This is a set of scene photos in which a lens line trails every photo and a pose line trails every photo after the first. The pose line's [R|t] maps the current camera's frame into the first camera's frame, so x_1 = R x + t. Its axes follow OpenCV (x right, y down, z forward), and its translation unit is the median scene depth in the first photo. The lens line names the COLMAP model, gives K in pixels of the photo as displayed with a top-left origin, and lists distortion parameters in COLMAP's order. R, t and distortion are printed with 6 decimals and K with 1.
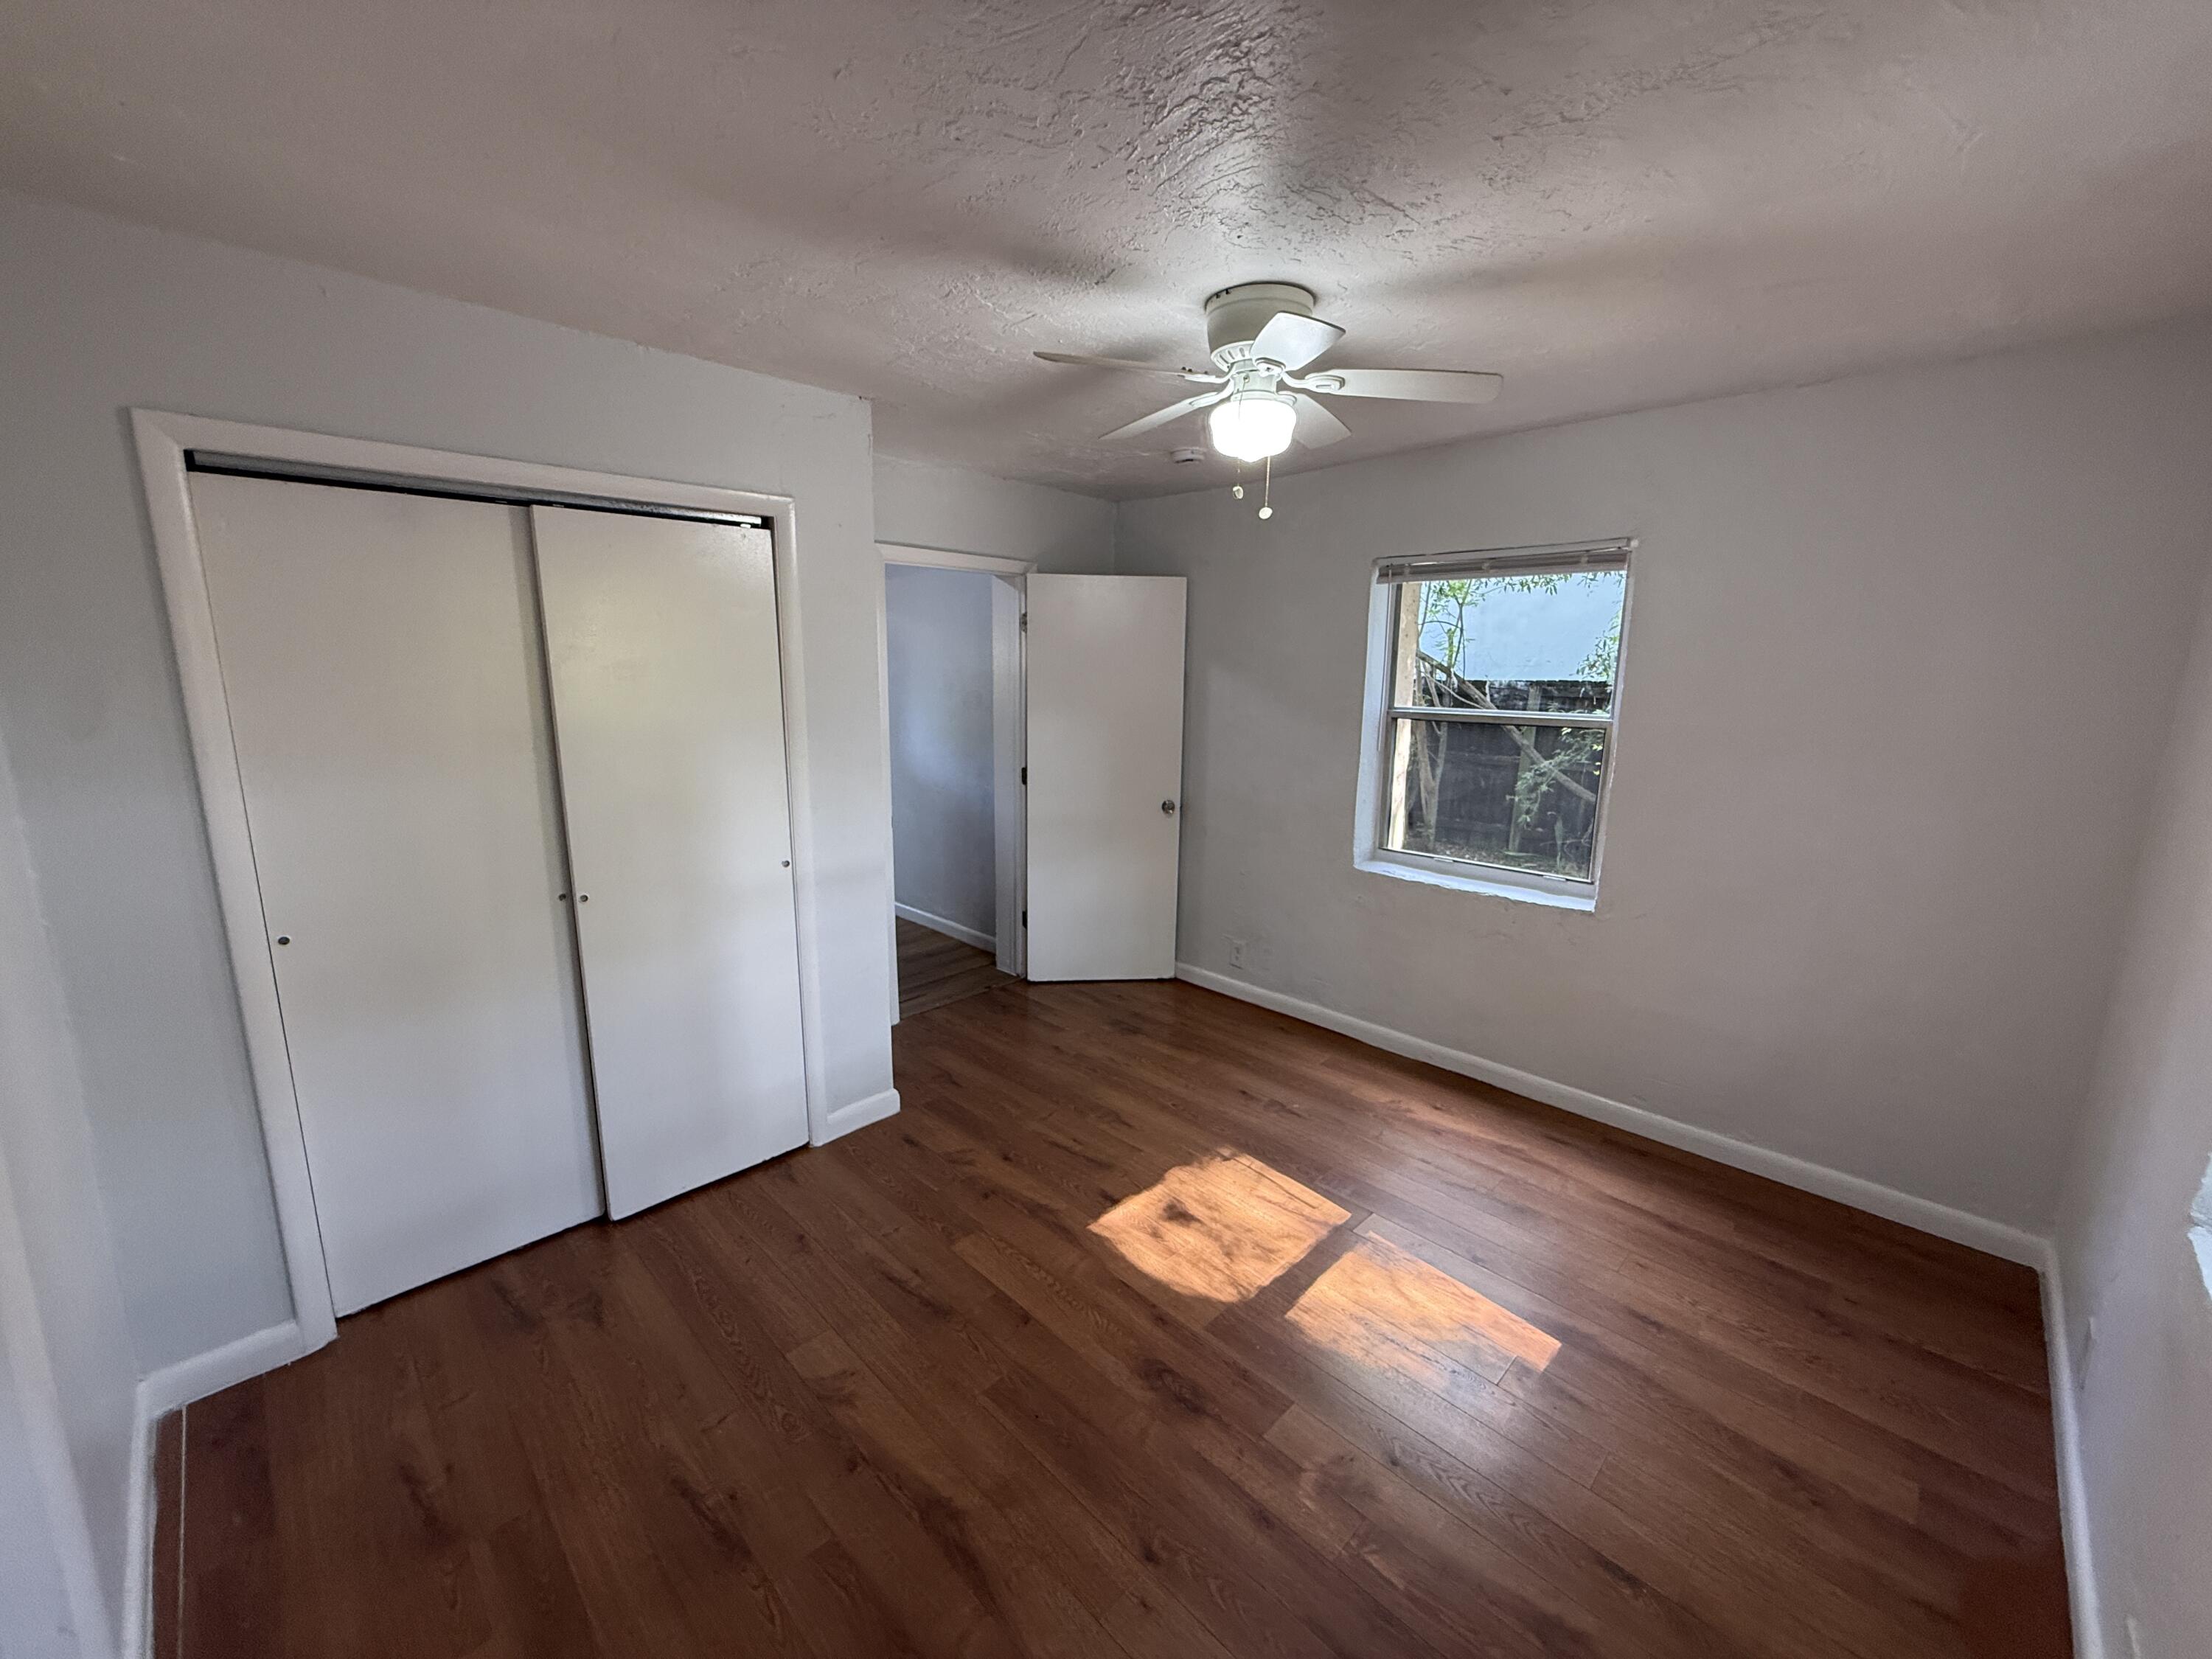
lens RADIAL K [[880.9, 0, 1099.8], [0, 880.9, 826.5], [0, 0, 1]] dist [0.001860, 0.000120]
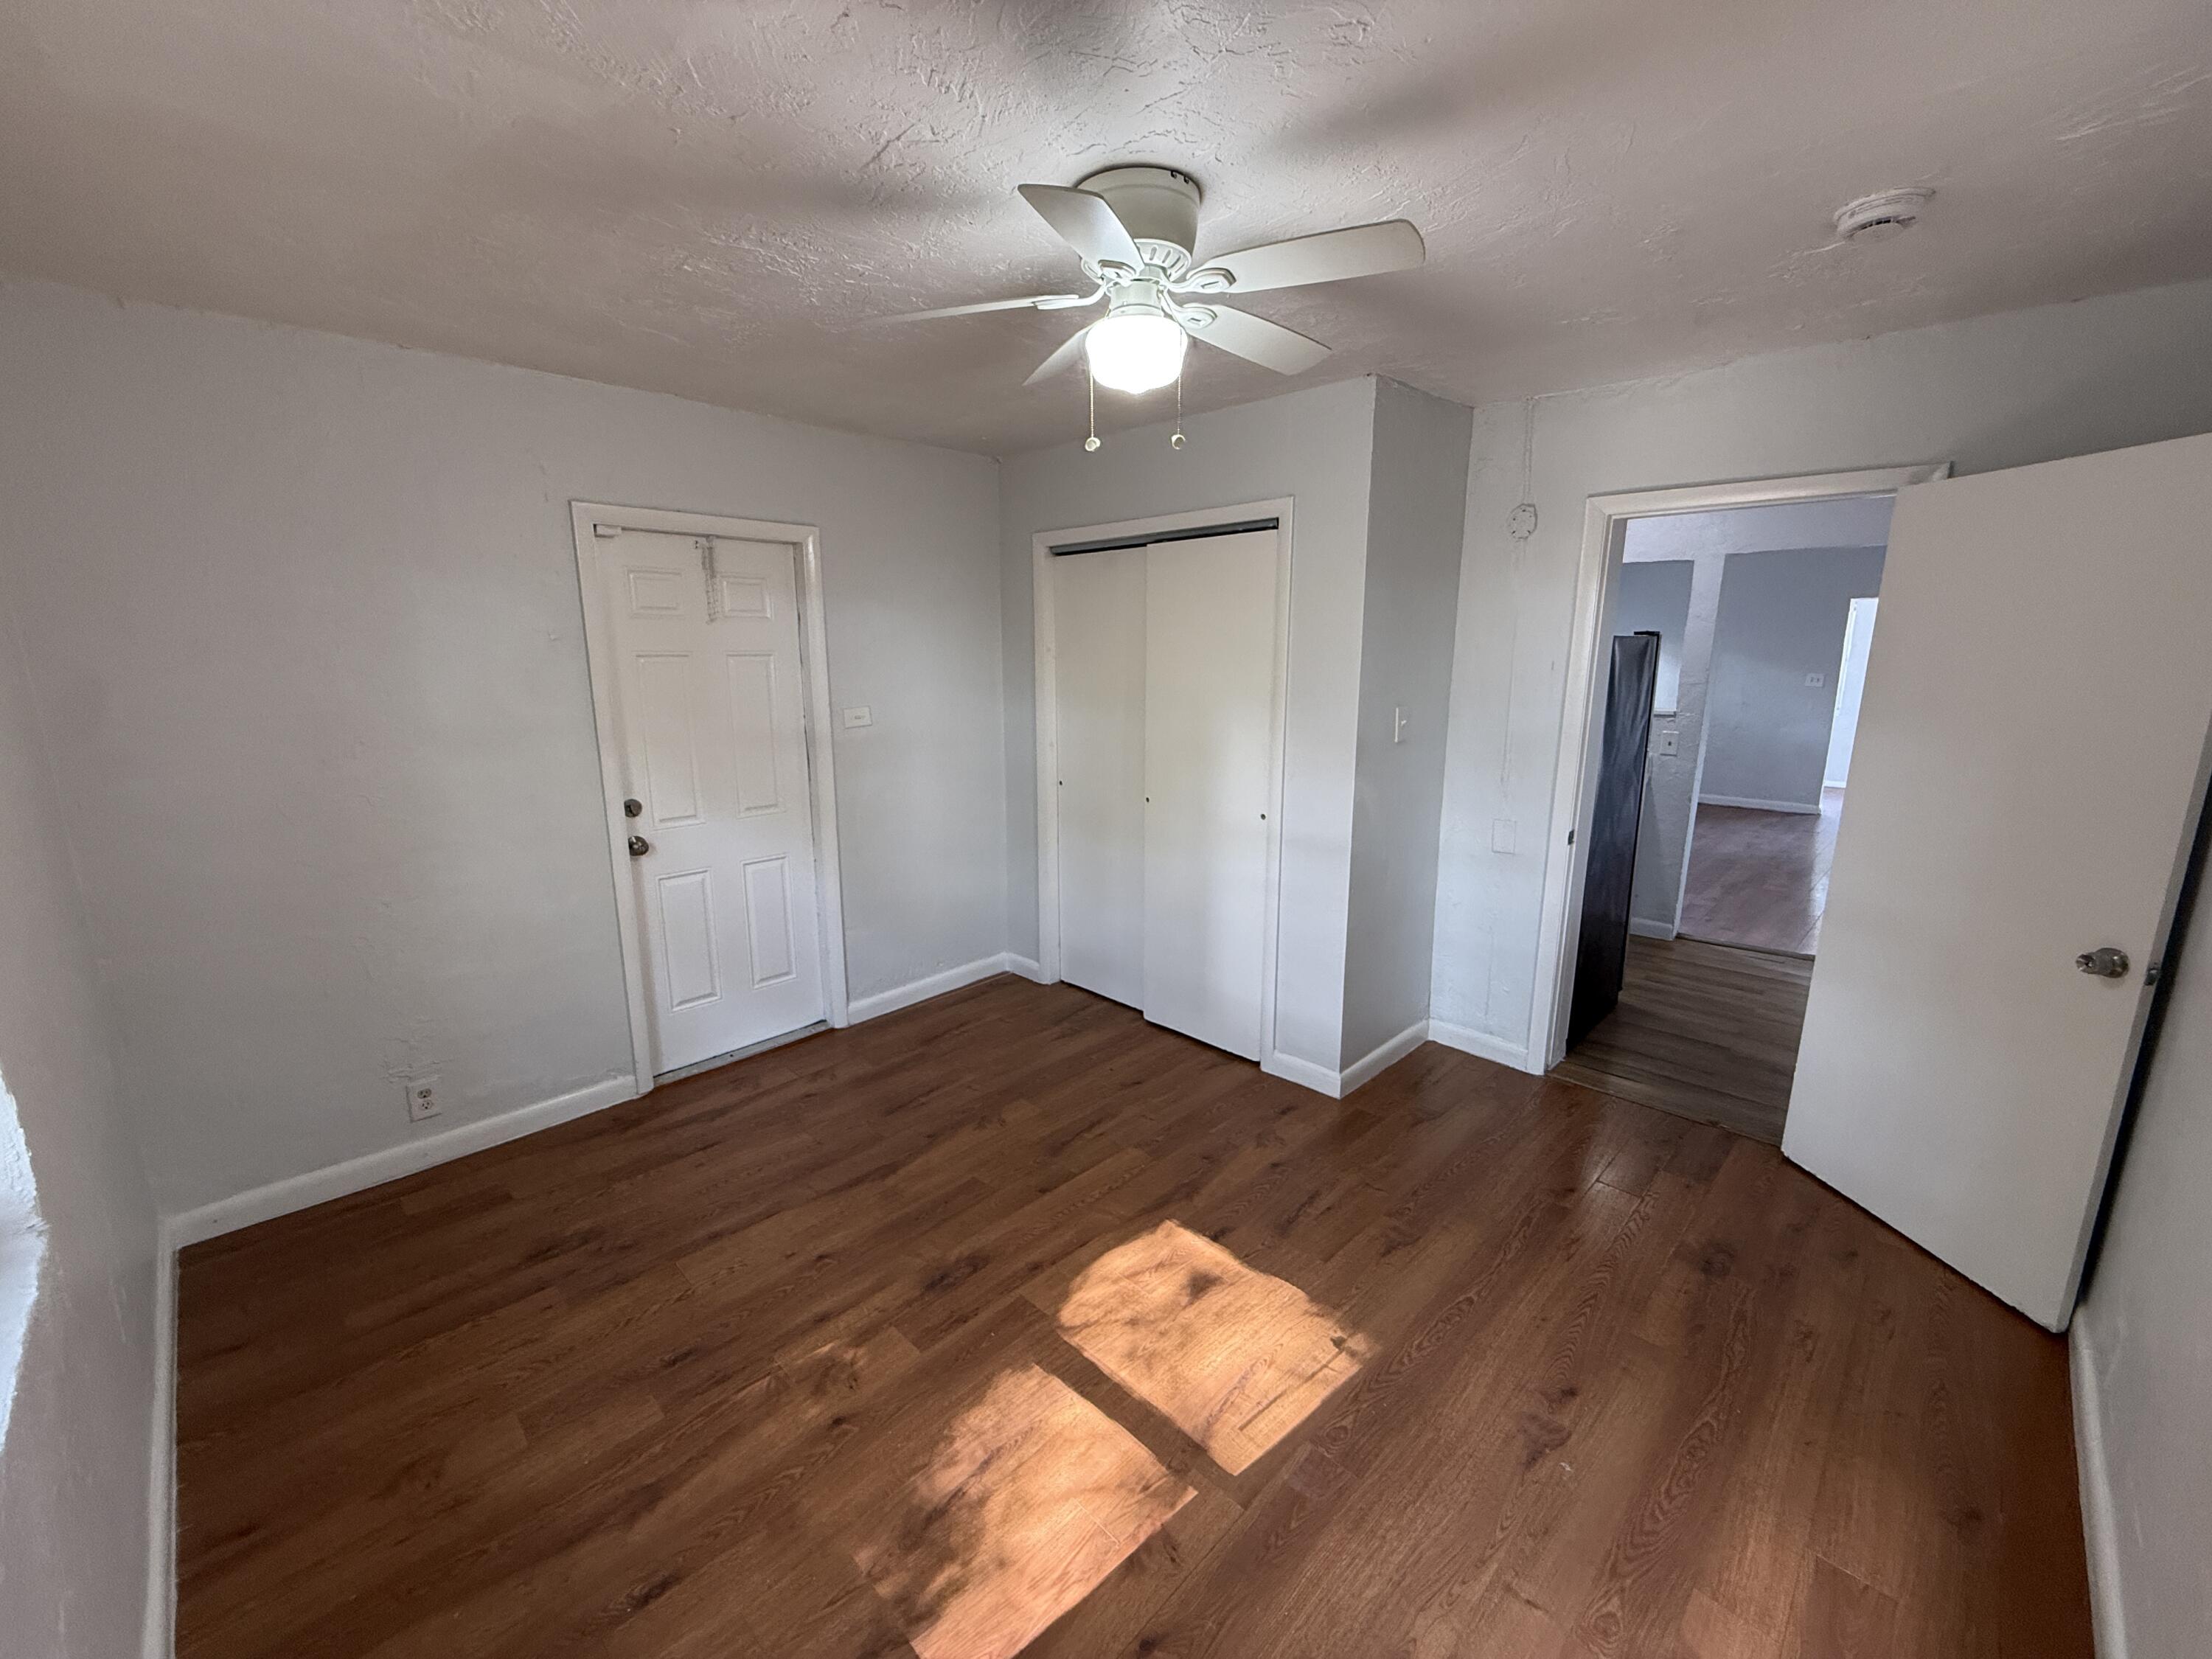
lens RADIAL K [[880.9, 0, 1101.4], [0, 880.9, 830.5], [0, 0, 1]] dist [0.001860, 0.000120]
pose [[0.013692, 0.196827, -0.980343, 0.939570], [-0.188634, 0.963338, 0.190778, -0.144949], [0.981952, 0.182314, 0.050318, 0.878888]]
